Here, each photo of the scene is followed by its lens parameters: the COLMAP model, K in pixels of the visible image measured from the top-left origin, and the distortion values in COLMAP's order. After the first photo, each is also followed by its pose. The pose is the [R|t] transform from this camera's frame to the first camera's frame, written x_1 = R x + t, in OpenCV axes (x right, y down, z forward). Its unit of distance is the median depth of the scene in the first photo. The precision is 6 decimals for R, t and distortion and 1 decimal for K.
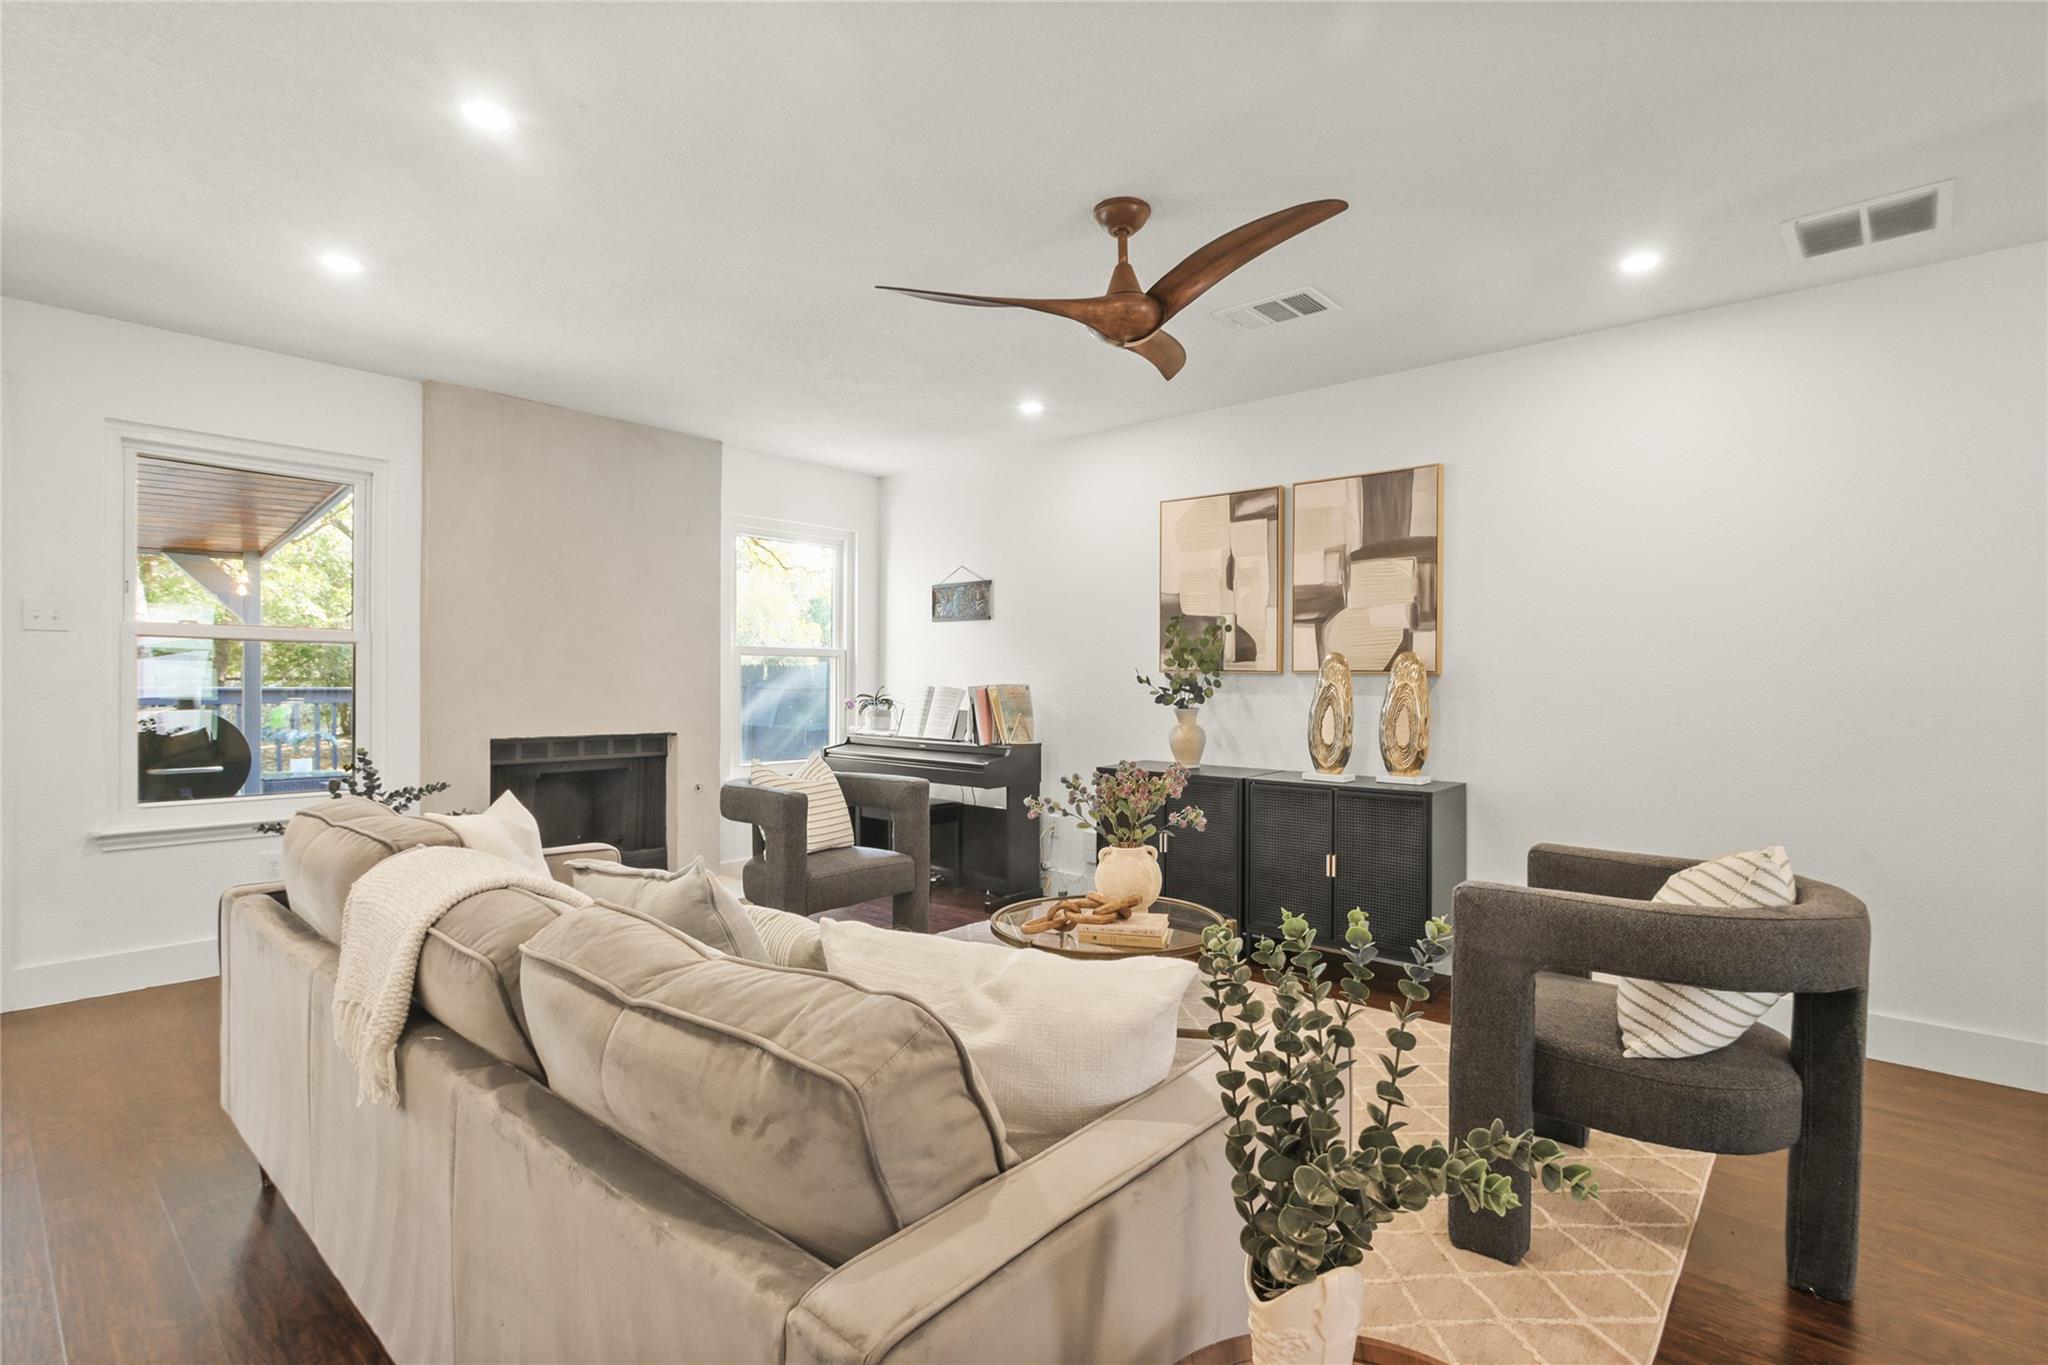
lens RADIAL K [[961.7, 0, 1034.4], [0, 961.7, 693.6], [0, 0, 1]] dist [-0.009484, 0.001320]
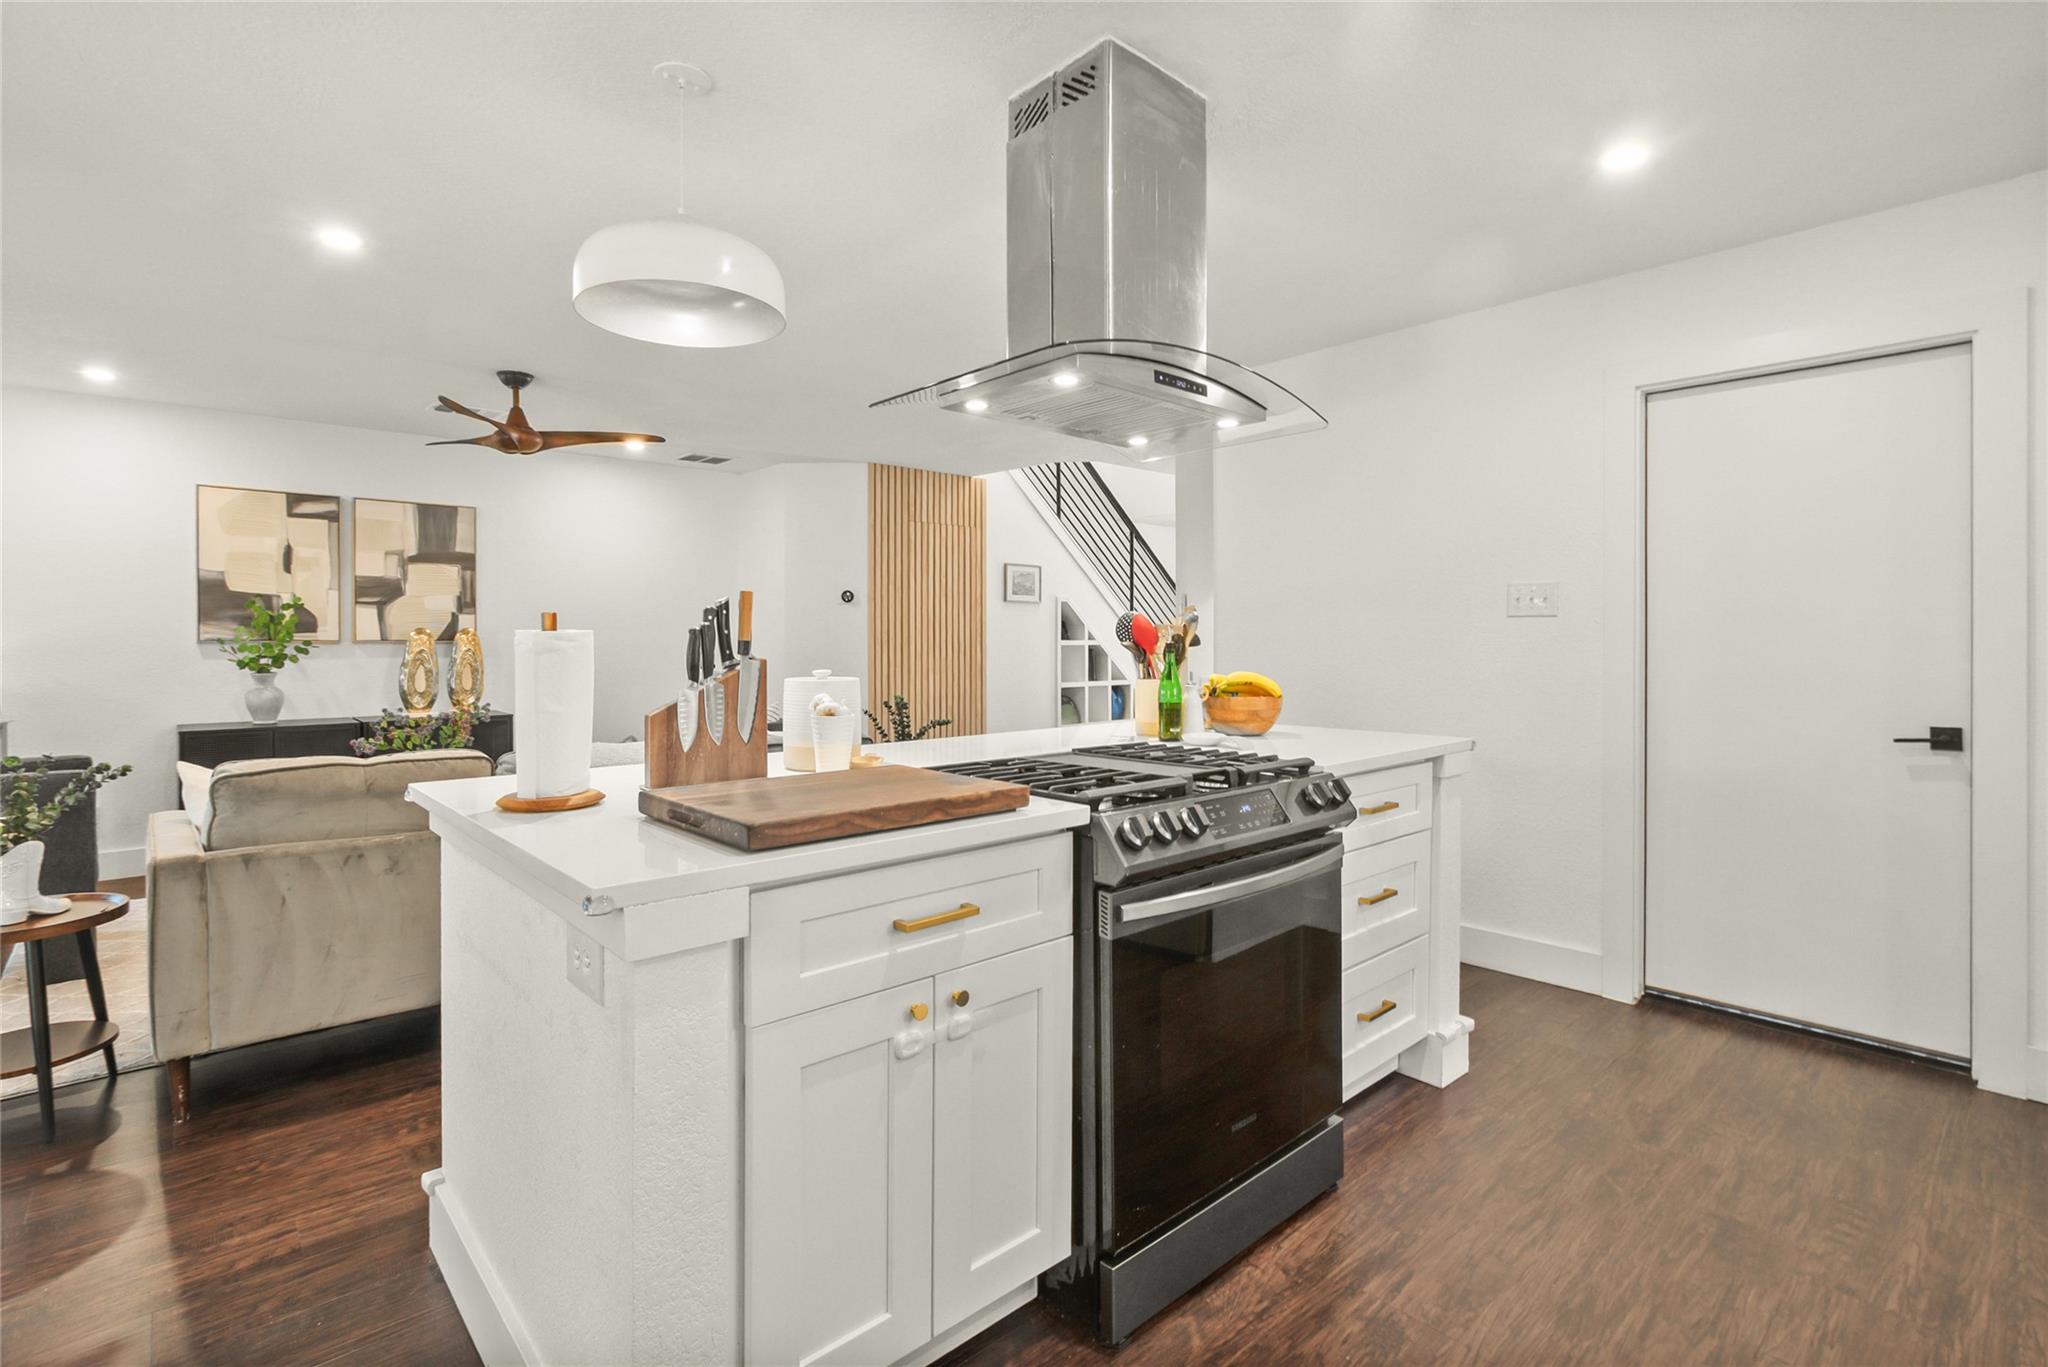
lens RADIAL K [[951.0, 0, 1020.0], [0, 951.0, 645.3], [0, 0, 1]] dist [-0.013530, 0.000098]
pose [[0.124622, -0.013970, 0.992106, -0.916852], [0.015942, 0.999800, 0.012076, -0.018616], [-0.992076, 0.014311, 0.124820, -0.059402]]
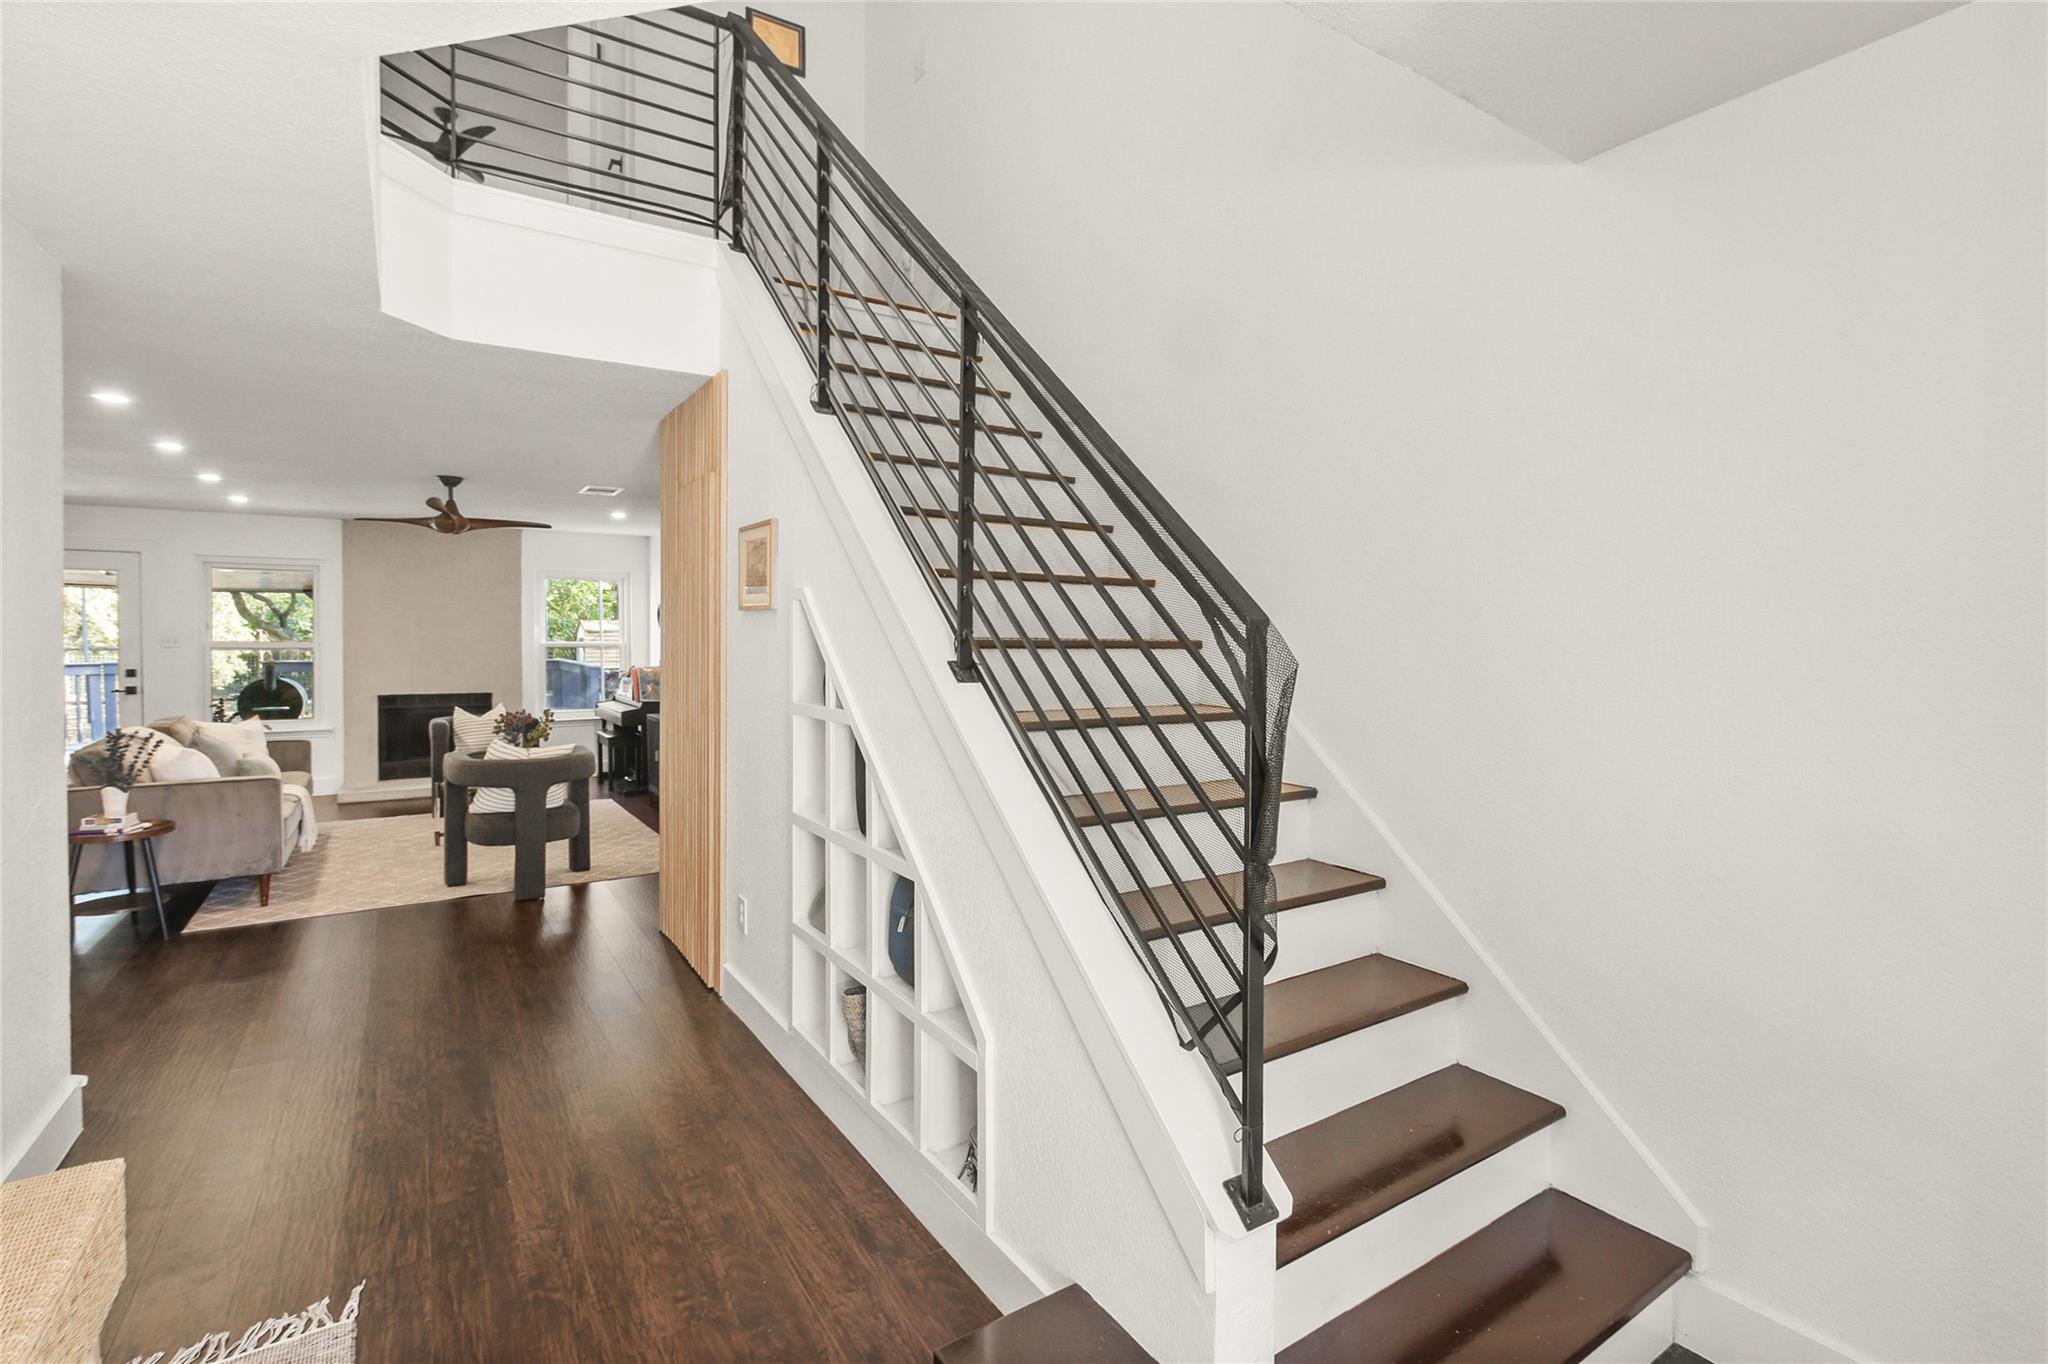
lens RADIAL K [[950.6, 0, 1024.6], [0, 950.6, 662.9], [0, 0, 1]] dist [-0.014720, 0.000340]
pose [[0.962947, 0.003405, -0.269669, 1.316200], [-0.000843, 0.999953, 0.009618, -0.041249], [0.269689, -0.009034, 0.962905, -0.550966]]
